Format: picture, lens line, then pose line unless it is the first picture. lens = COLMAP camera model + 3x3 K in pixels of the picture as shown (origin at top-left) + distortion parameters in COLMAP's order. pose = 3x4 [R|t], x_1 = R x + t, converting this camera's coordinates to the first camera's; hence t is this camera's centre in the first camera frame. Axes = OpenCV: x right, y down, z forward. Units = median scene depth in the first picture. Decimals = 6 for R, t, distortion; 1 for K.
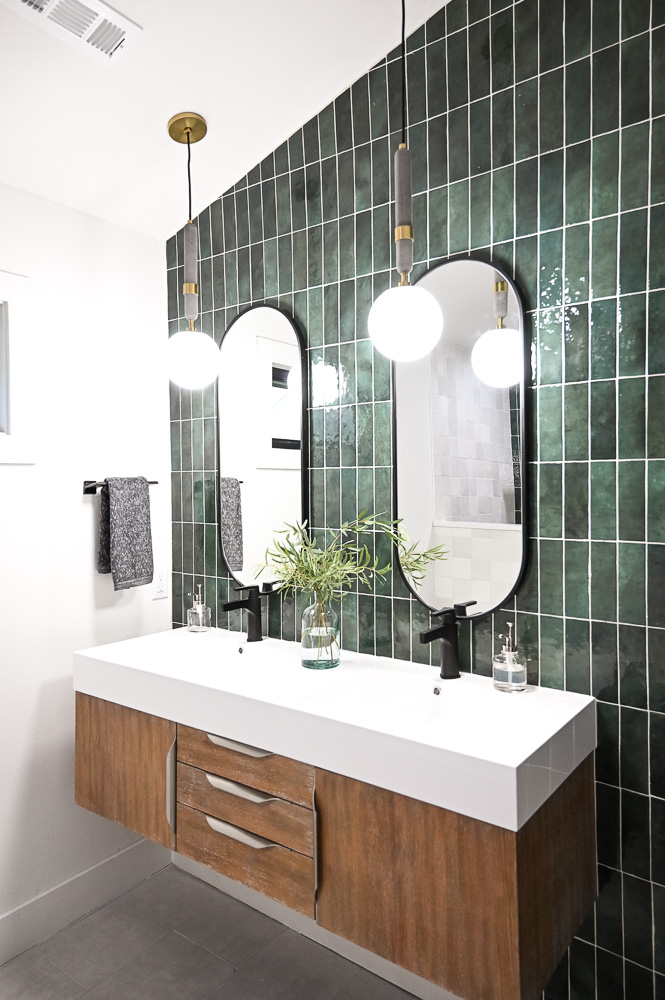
lens RADIAL K [[675.6, 0, 338.5], [0, 675.6, 489.5], [0, 0, 1]] dist [0.037785, 0.013104]
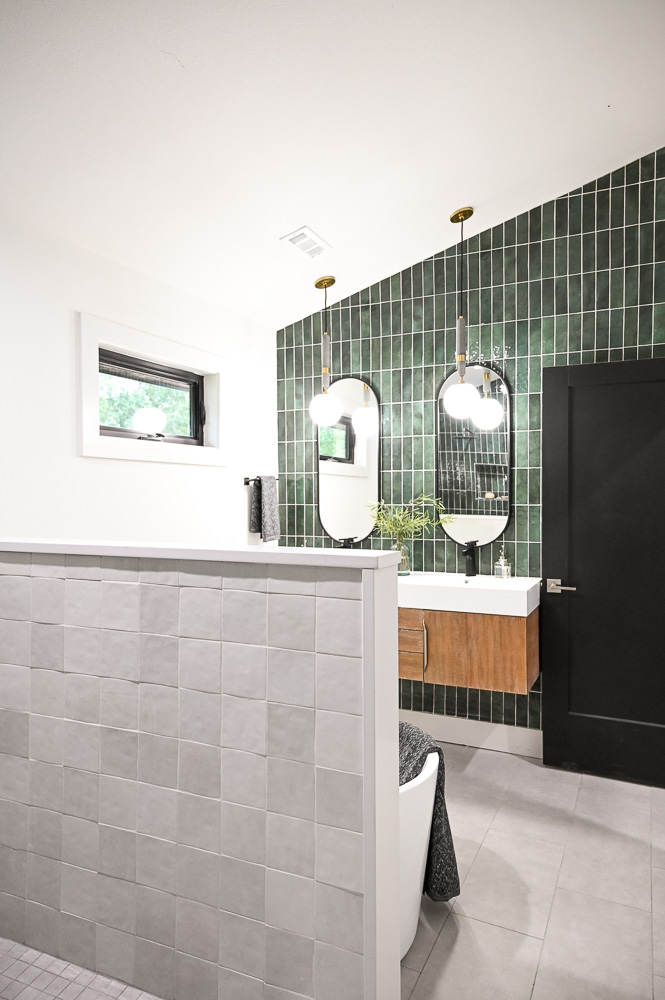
lens RADIAL K [[675.6, 0, 333.4], [0, 675.6, 503.7], [0, 0, 1]] dist [0.037785, 0.013104]
pose [[0.979925, 0.003977, 0.199327, -0.602181], [-0.003204, 0.999986, -0.004196, 0.071851], [-0.199341, 0.003473, 0.979924, -0.829404]]
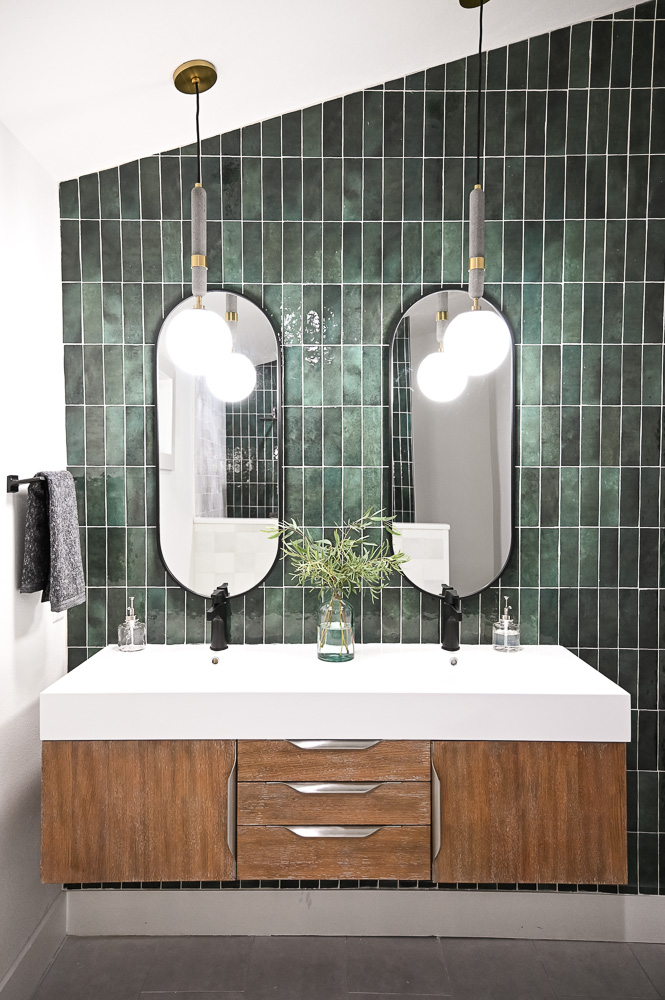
lens RADIAL K [[675.6, 0, 337.4], [0, 675.6, 504.9], [0, 0, 1]] dist [0.037785, 0.013104]
pose [[0.796346, -0.008384, 0.604783, -0.668609], [-0.001802, 0.999867, 0.016234, 0.009858], [-0.604838, -0.014017, 0.796225, 0.189739]]
